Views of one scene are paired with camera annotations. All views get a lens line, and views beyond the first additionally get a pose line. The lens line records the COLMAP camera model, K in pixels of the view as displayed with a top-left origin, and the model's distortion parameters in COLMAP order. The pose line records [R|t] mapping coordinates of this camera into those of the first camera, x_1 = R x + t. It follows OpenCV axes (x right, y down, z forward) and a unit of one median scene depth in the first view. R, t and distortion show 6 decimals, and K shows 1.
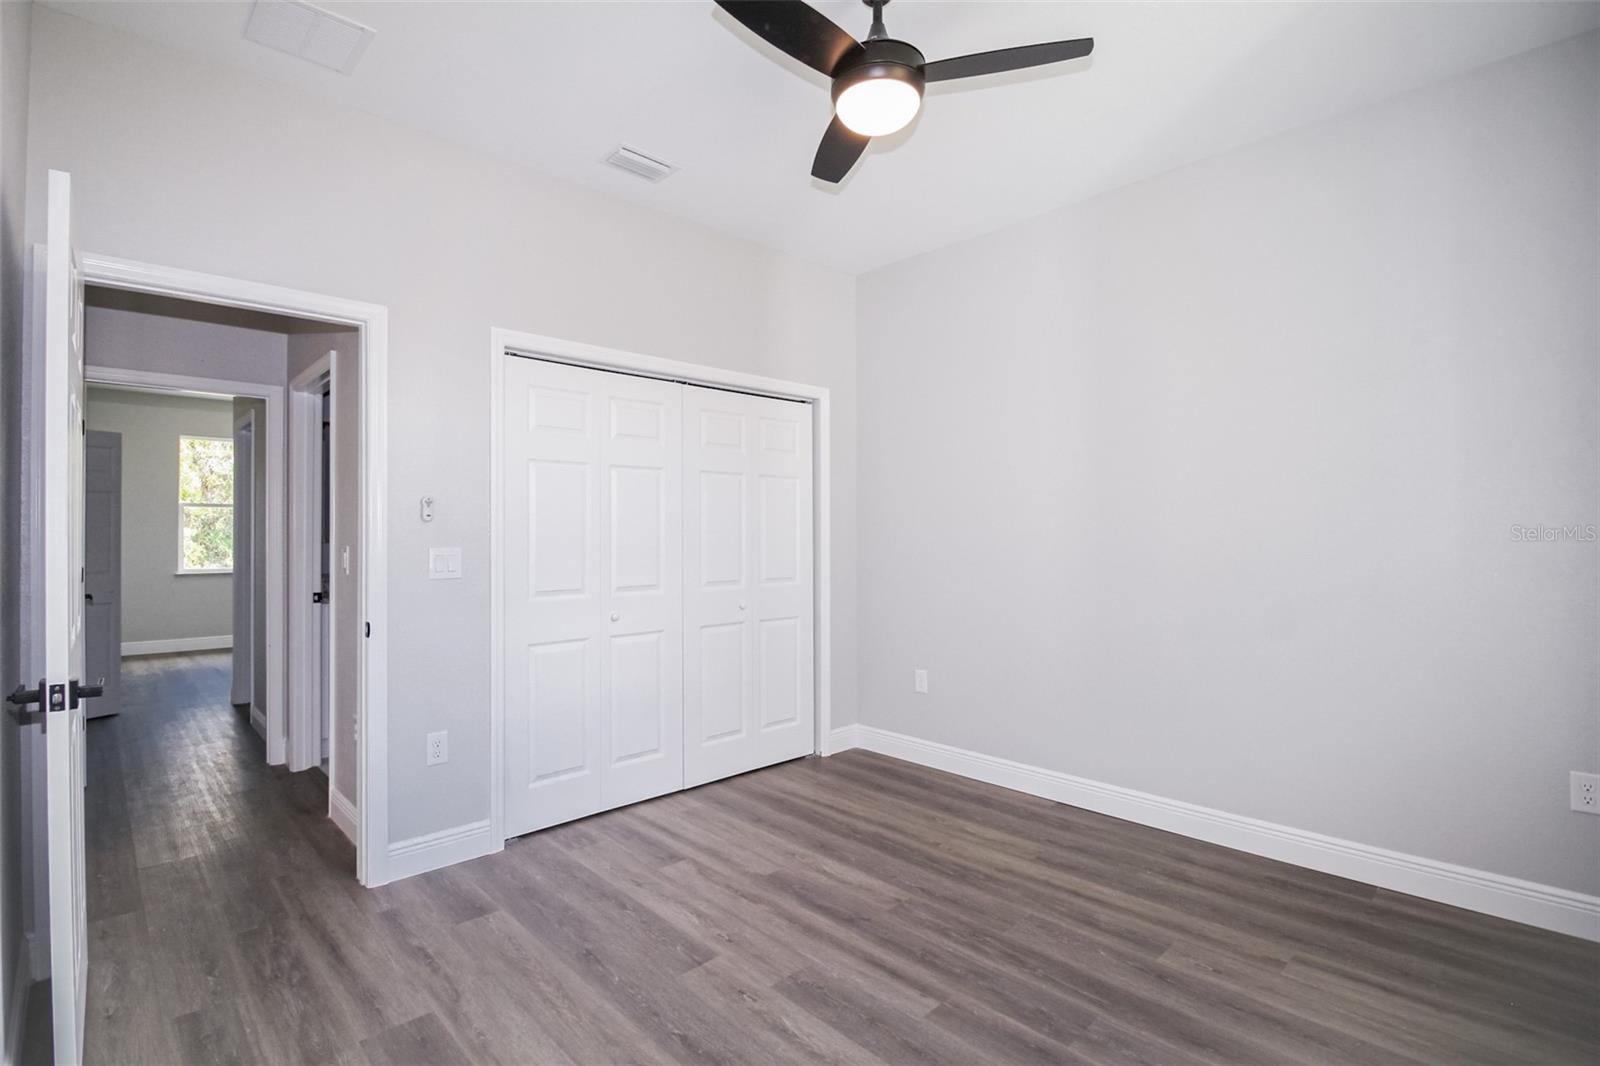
lens RADIAL K [[746.4, 0, 778.0], [0, 746.4, 529.3], [0, 0, 1]] dist [0.001156, -0.012099]
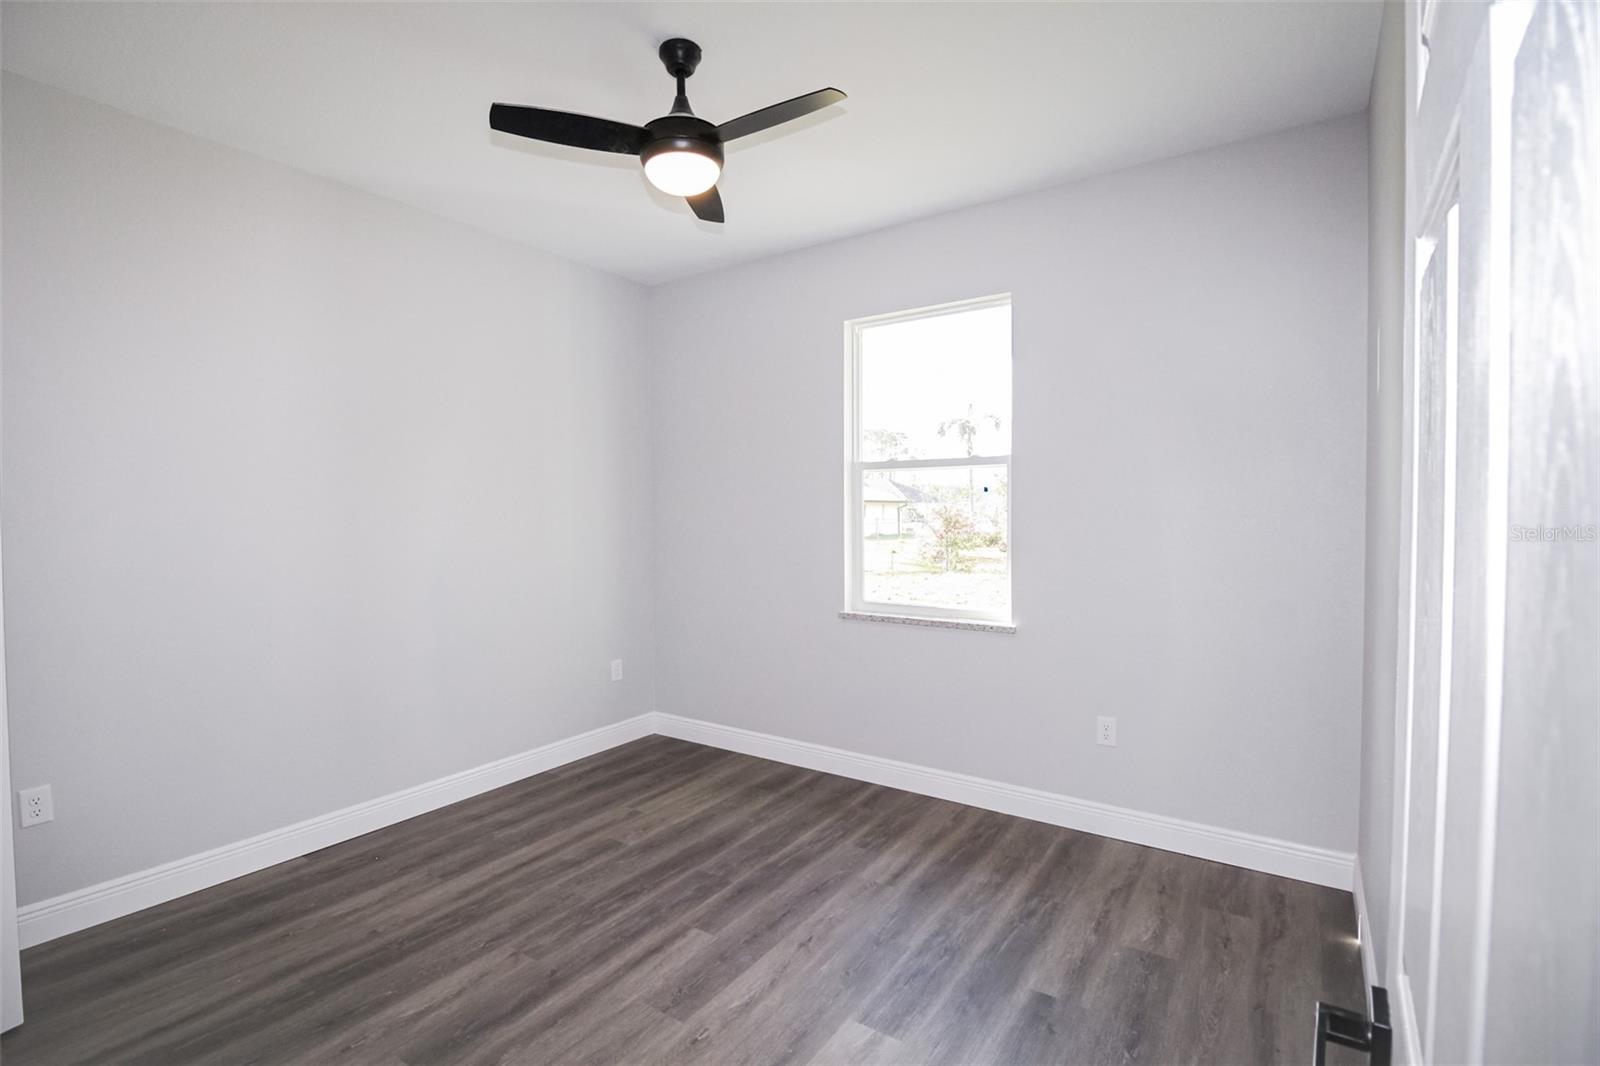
lens RADIAL K [[746.4, 0, 778.0], [0, 746.4, 529.3], [0, 0, 1]] dist [0.001156, -0.012099]
pose [[-0.216654, -0.016508, 0.976109, -0.834915], [-0.002690, 0.999863, 0.016313, -0.042643], [-0.976245, 0.000909, -0.216669, 0.926658]]
